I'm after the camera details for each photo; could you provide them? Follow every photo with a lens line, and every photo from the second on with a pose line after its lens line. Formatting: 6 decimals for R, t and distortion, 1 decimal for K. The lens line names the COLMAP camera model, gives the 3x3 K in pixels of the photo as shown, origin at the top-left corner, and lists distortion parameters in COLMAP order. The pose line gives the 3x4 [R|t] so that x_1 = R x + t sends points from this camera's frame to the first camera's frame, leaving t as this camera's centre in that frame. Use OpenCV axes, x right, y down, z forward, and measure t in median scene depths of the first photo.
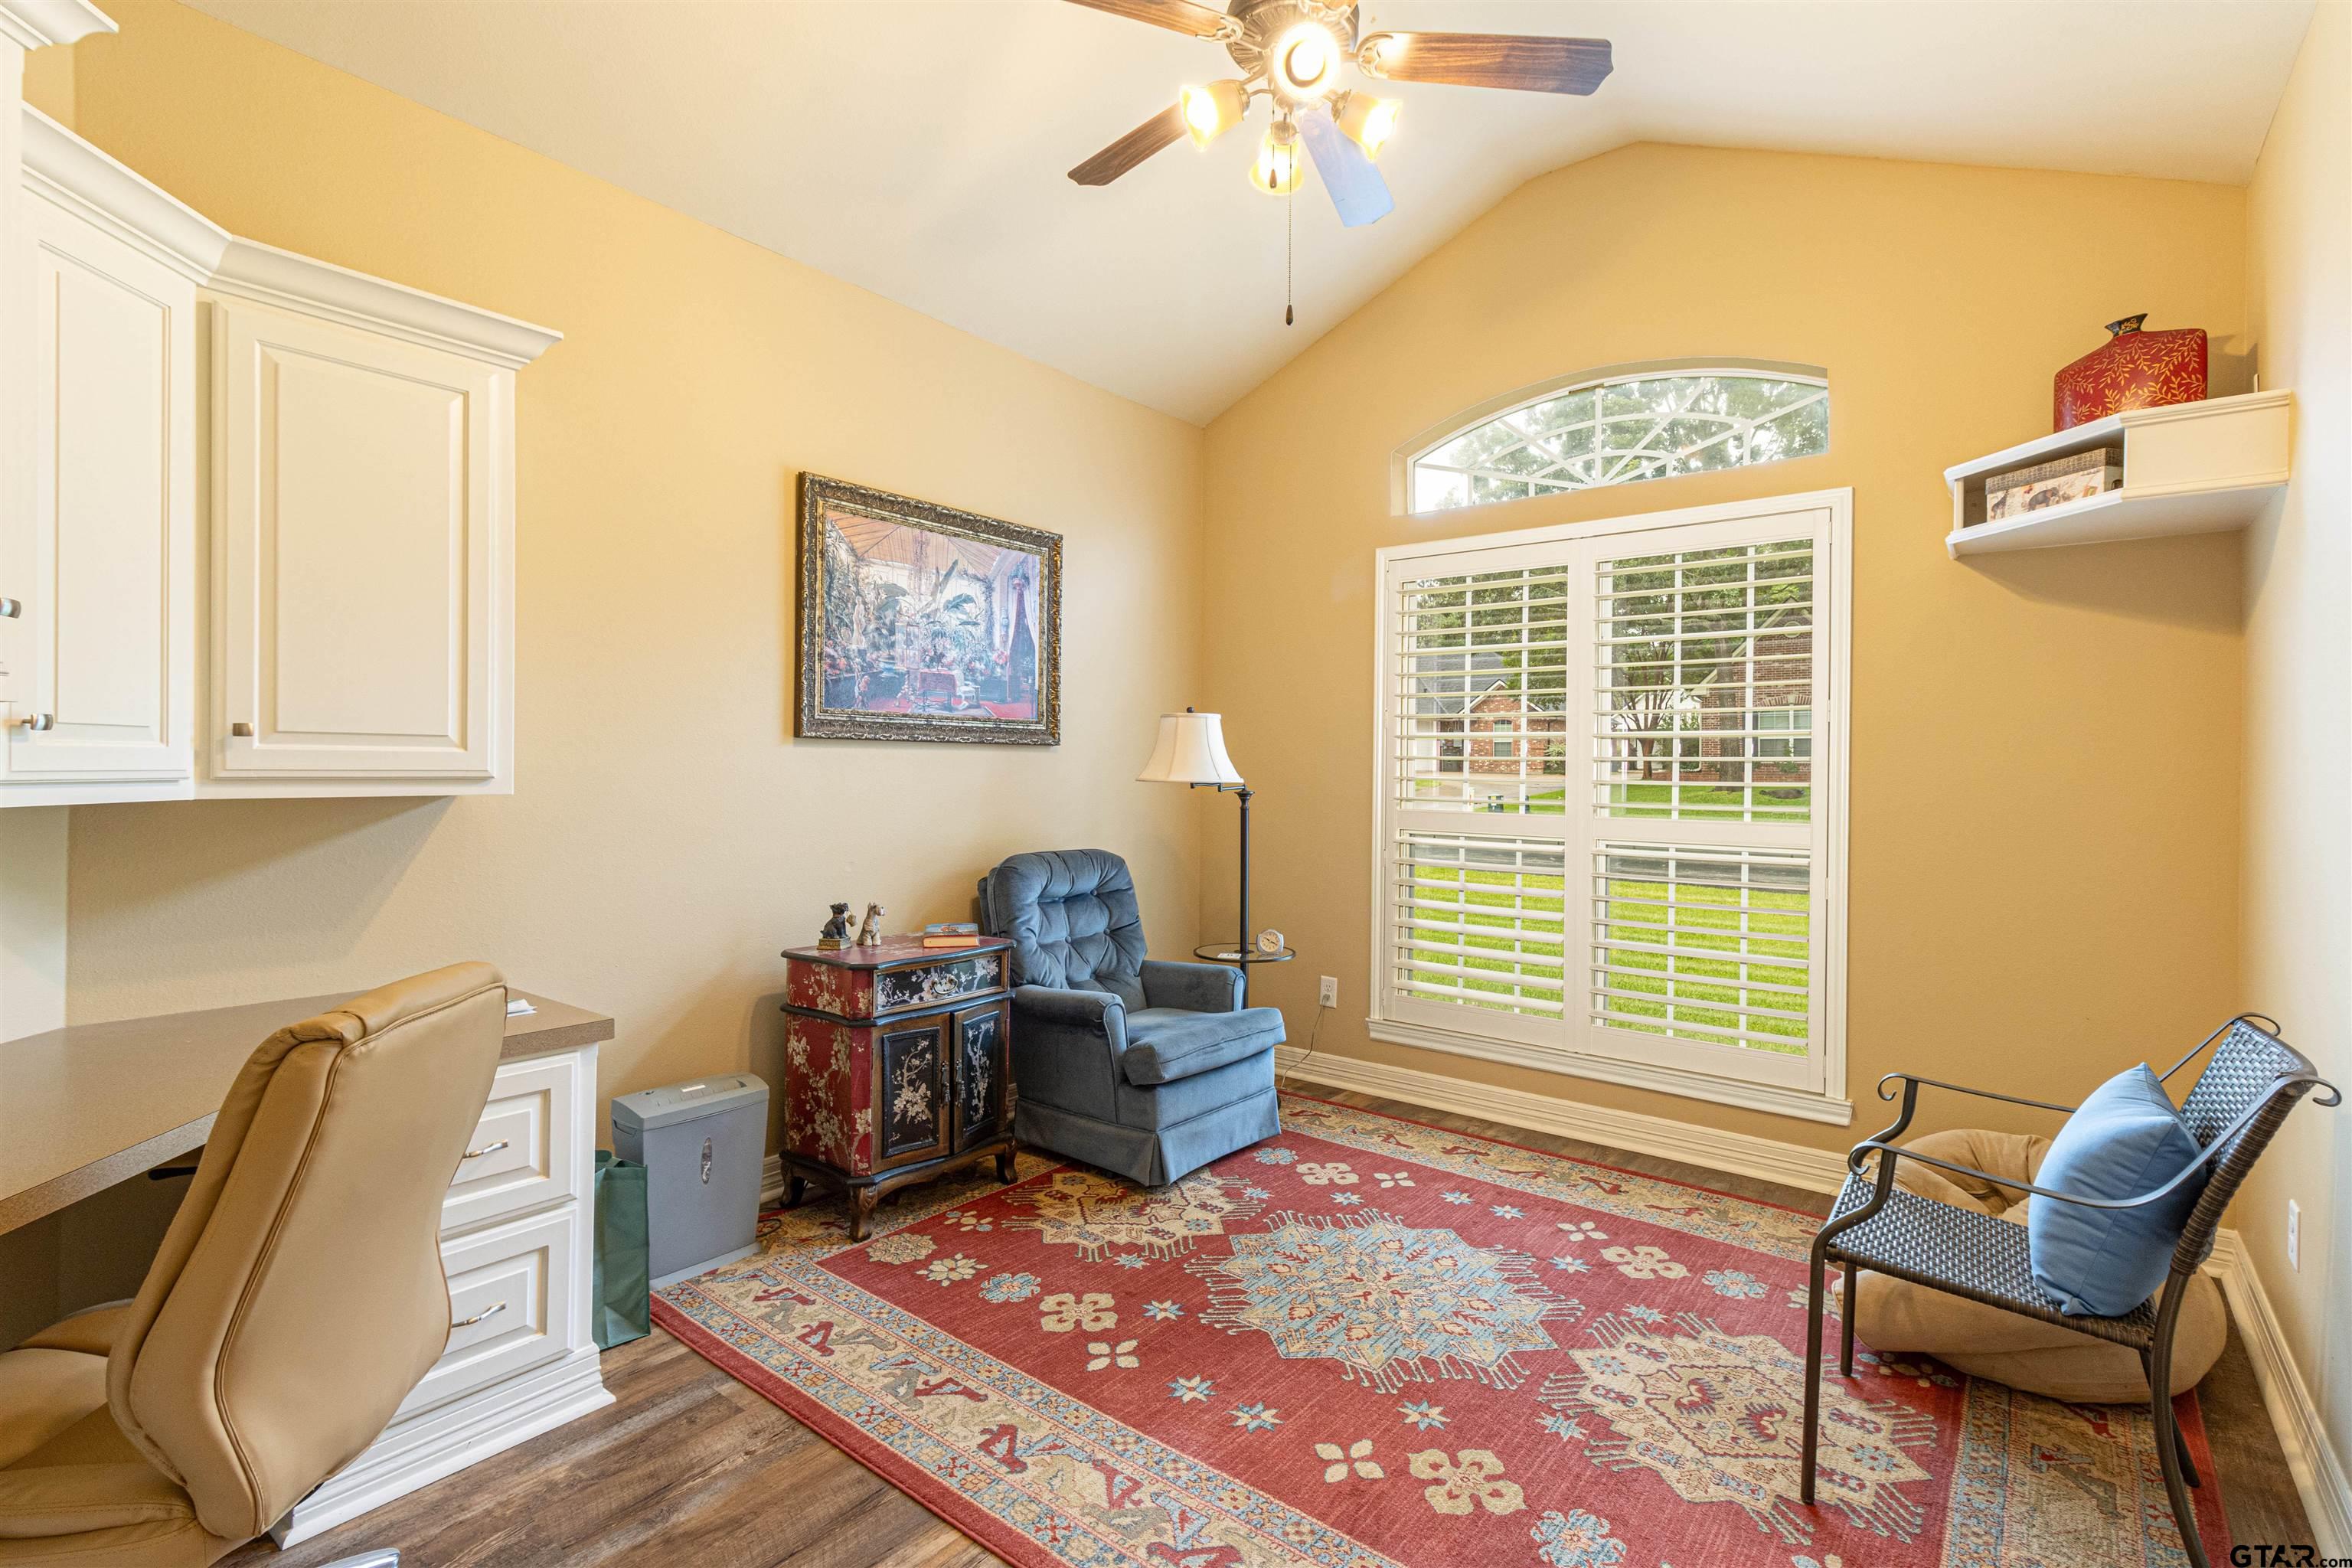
lens RADIAL K [[1109.4, 0, 1184.8], [0, 1109.4, 766.1], [0, 0, 1]] dist [0.002753, 0.000359]
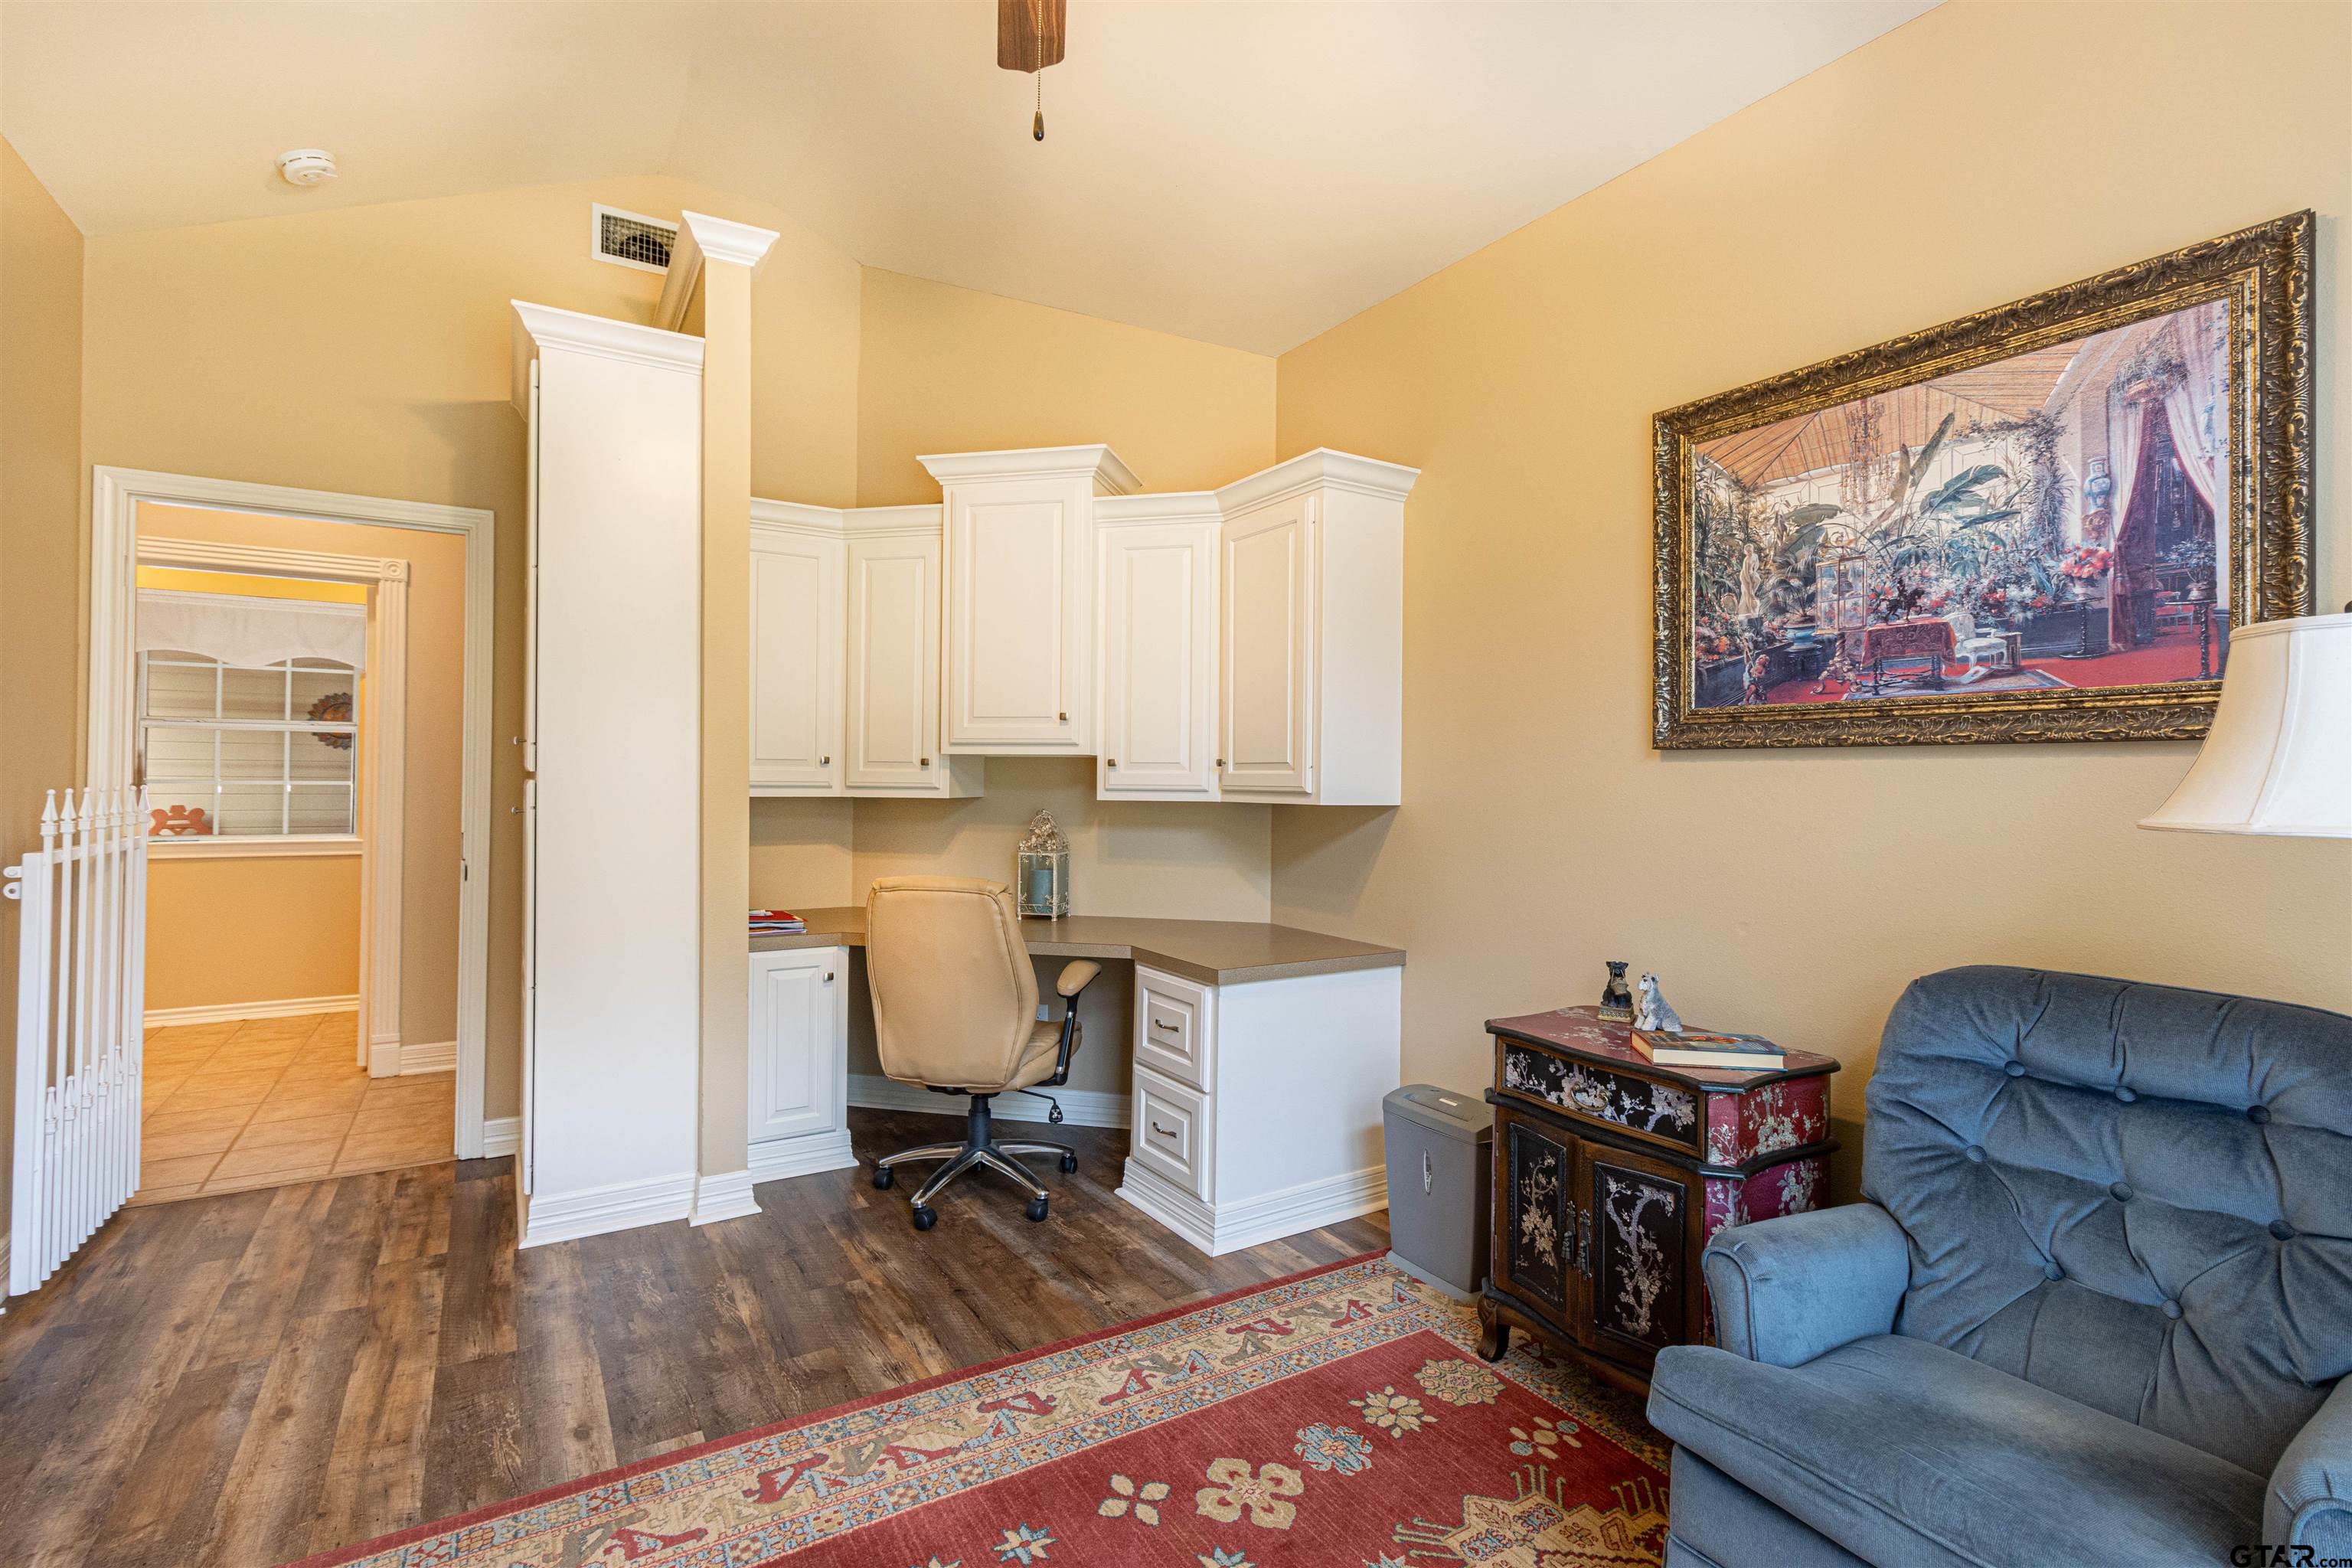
lens RADIAL K [[1109.4, 0, 1184.8], [0, 1109.4, 766.1], [0, 0, 1]] dist [0.002753, 0.000359]
pose [[-0.357666, -0.024667, -0.933524, 0.492066], [-0.012438, 0.999688, -0.021650, 0.006891], [0.933767, 0.003867, -0.357861, 0.935842]]
